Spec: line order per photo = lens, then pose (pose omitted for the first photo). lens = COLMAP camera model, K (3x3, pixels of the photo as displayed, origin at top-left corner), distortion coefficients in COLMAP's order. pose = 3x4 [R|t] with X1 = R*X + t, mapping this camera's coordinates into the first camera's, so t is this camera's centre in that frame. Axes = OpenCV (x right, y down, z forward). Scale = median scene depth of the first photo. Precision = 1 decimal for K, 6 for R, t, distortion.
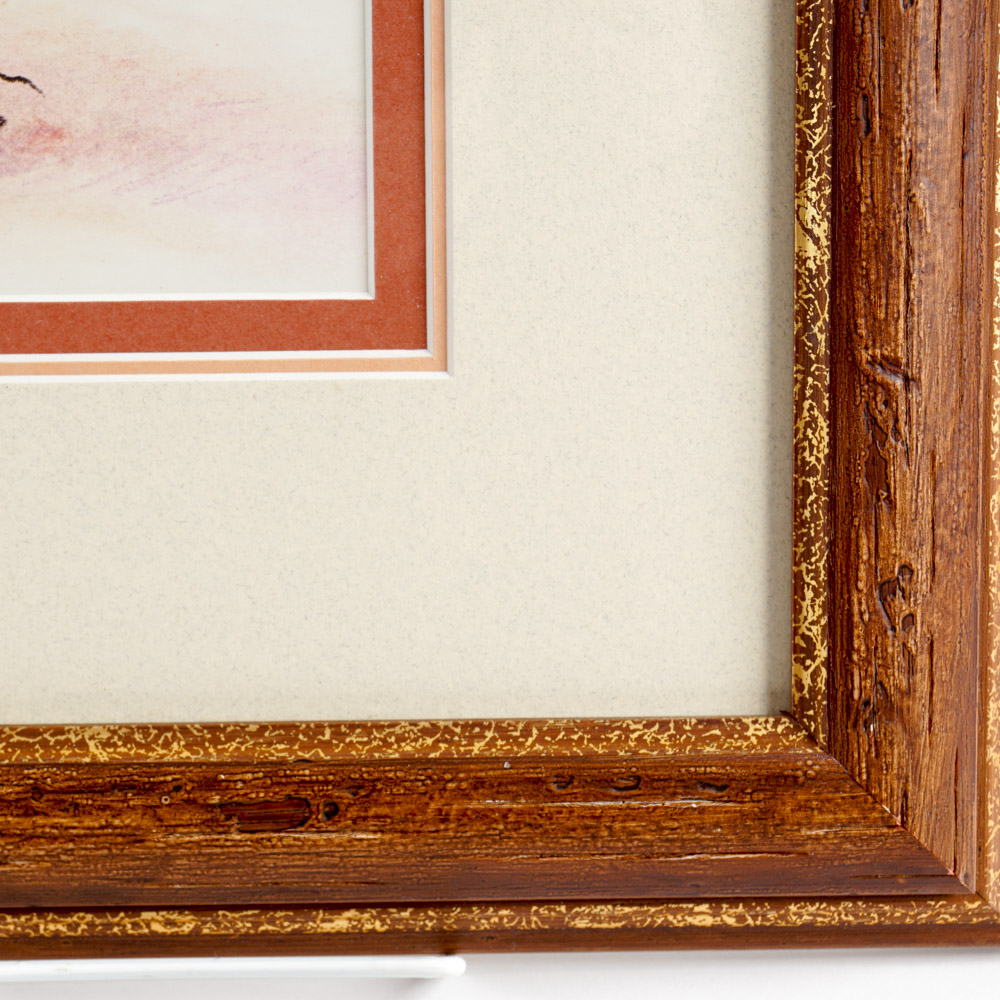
lens RADIAL K [[3441.9, 0, 499.9], [0, 3441.9, 500.4], [0, 0, 1]] dist [-0.014666, 0.000000]
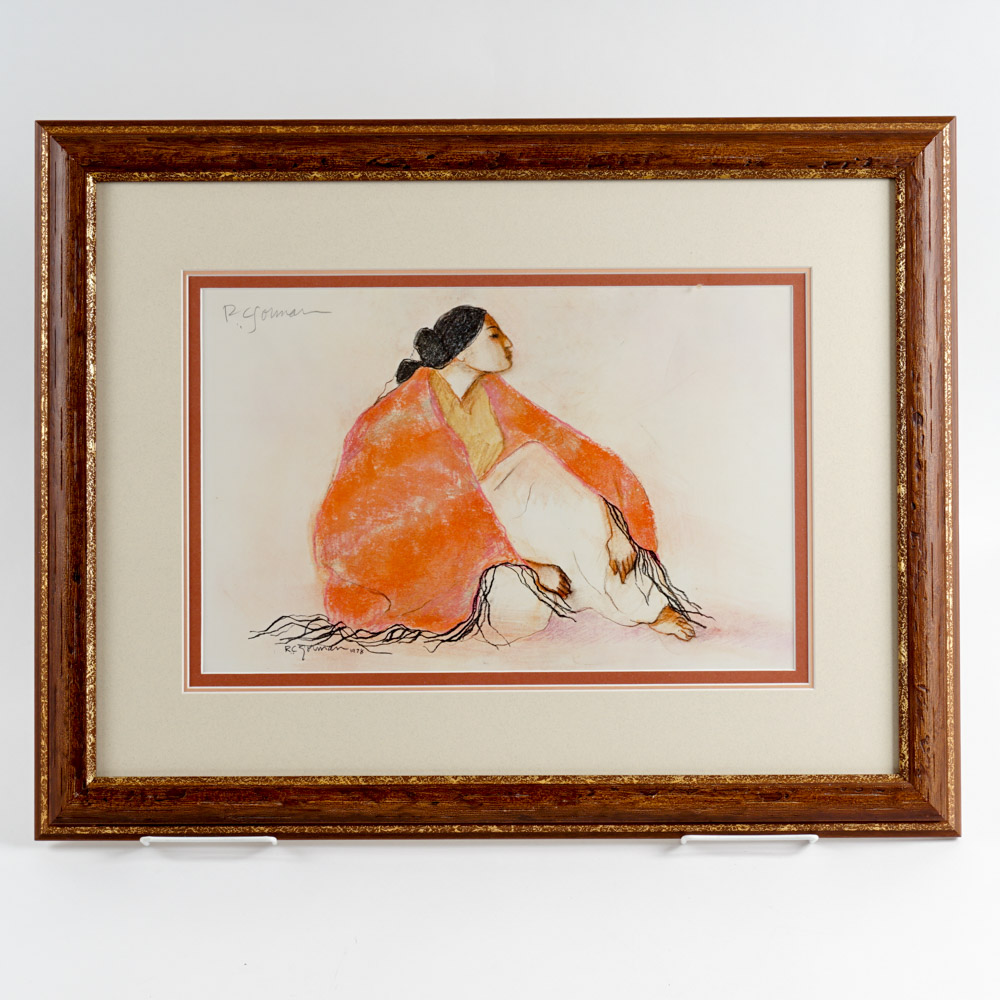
lens RADIAL K [[2332.0, 0, 497.8], [0, 2332.0, 499.5], [0, 0, 1]] dist [-0.007063, 0.000000]
pose [[0.999284, 0.000237, -0.037833, -0.286409], [-0.006556, 0.985938, -0.166984, 0.207323], [0.037262, 0.167112, 0.985234, -1.790214]]
